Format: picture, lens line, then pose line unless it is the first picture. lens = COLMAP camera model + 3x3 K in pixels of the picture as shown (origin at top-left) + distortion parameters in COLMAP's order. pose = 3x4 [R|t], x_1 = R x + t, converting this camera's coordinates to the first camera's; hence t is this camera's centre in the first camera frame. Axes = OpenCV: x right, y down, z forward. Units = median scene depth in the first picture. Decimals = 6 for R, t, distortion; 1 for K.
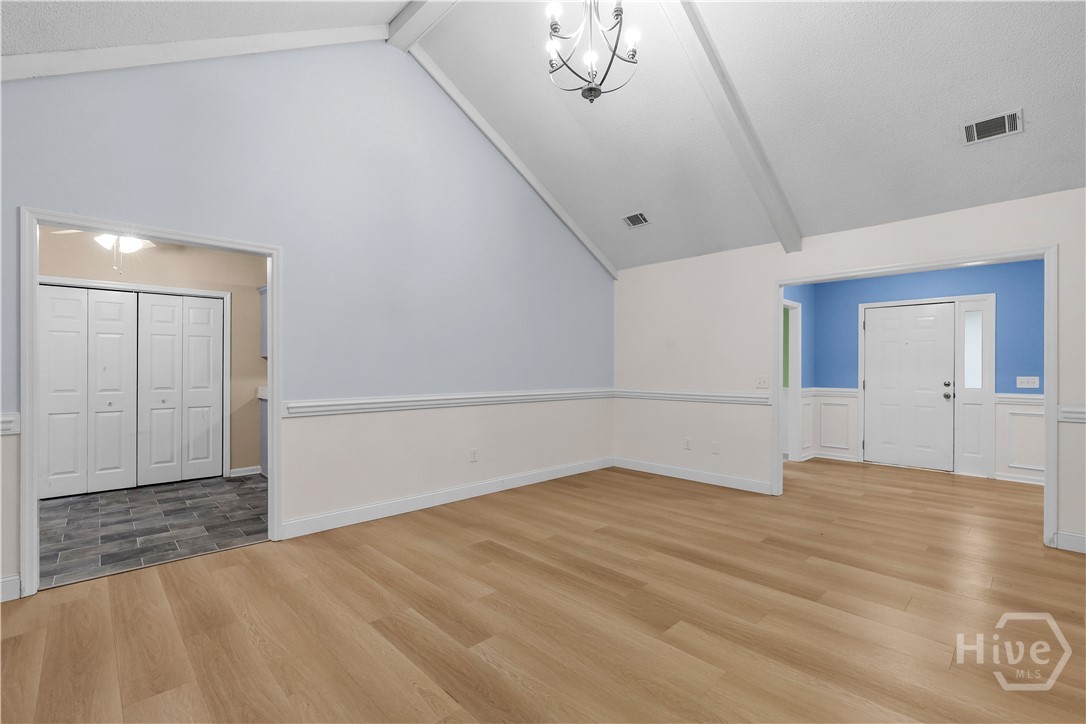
lens RADIAL K [[490.4, 0, 539.5], [0, 490.4, 363.2], [0, 0, 1]] dist [-0.006857, 0.000488]
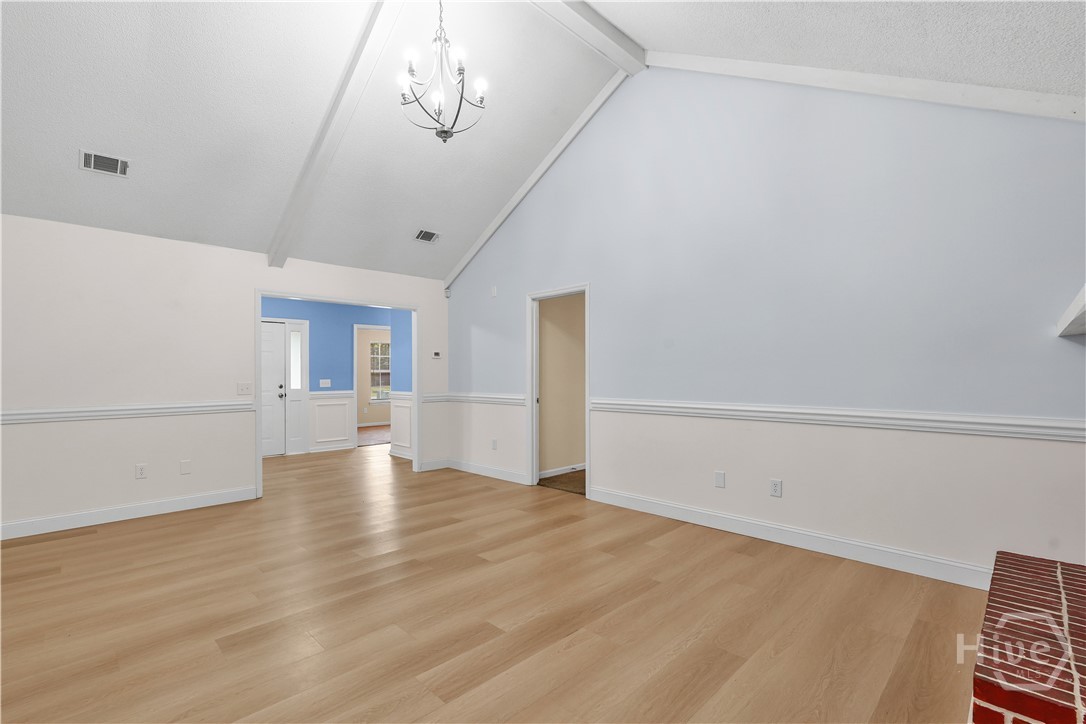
lens RADIAL K [[490.4, 0, 539.5], [0, 490.4, 363.2], [0, 0, 1]] dist [-0.006857, 0.000488]
pose [[-0.025655, 0.018791, 0.999494, -0.608369], [-0.004453, 0.999811, -0.018912, 0.004054], [-0.999661, -0.004936, -0.025567, 0.468418]]
